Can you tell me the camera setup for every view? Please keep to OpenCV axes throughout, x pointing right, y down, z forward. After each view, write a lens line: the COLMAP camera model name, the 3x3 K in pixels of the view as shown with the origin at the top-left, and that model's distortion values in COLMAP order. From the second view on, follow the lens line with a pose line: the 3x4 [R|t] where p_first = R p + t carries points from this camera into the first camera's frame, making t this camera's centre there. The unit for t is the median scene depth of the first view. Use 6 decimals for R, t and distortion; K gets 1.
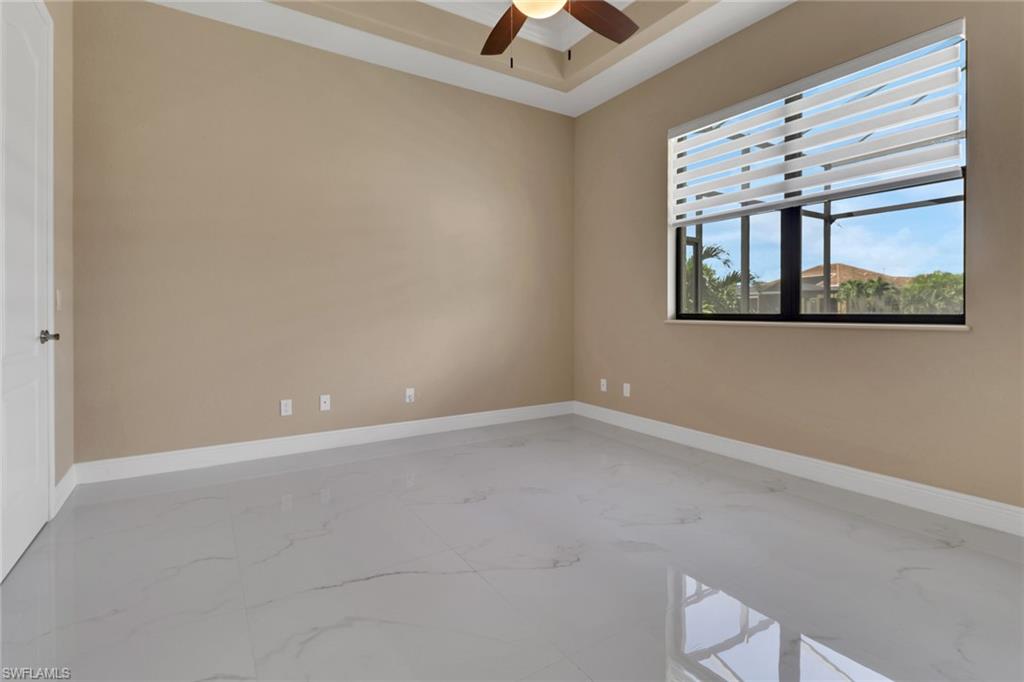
lens RADIAL K [[482.9, 0, 515.9], [0, 482.9, 328.2], [0, 0, 1]] dist [0.020273, -0.012930]
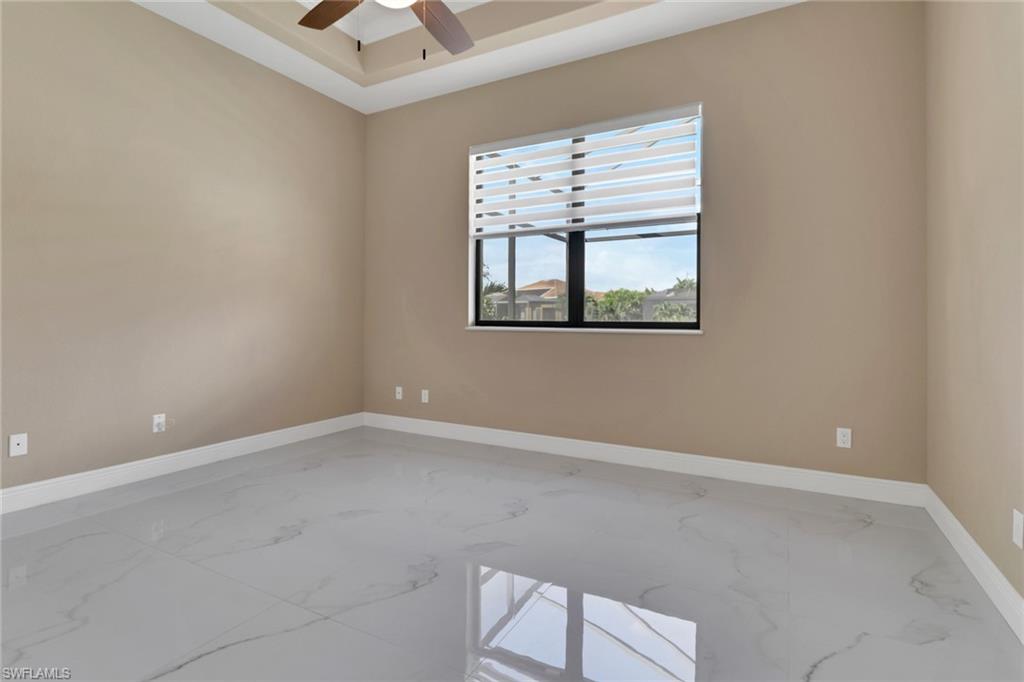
lens RADIAL K [[479.3, 0, 513.5], [0, 479.3, 329.2], [0, 0, 1]] dist [0.023810, -0.017389]
pose [[0.879831, -0.005319, 0.475258, -0.097672], [0.010573, 0.999909, -0.008383, -0.001742], [-0.475170, 0.012401, 0.879807, 0.037563]]
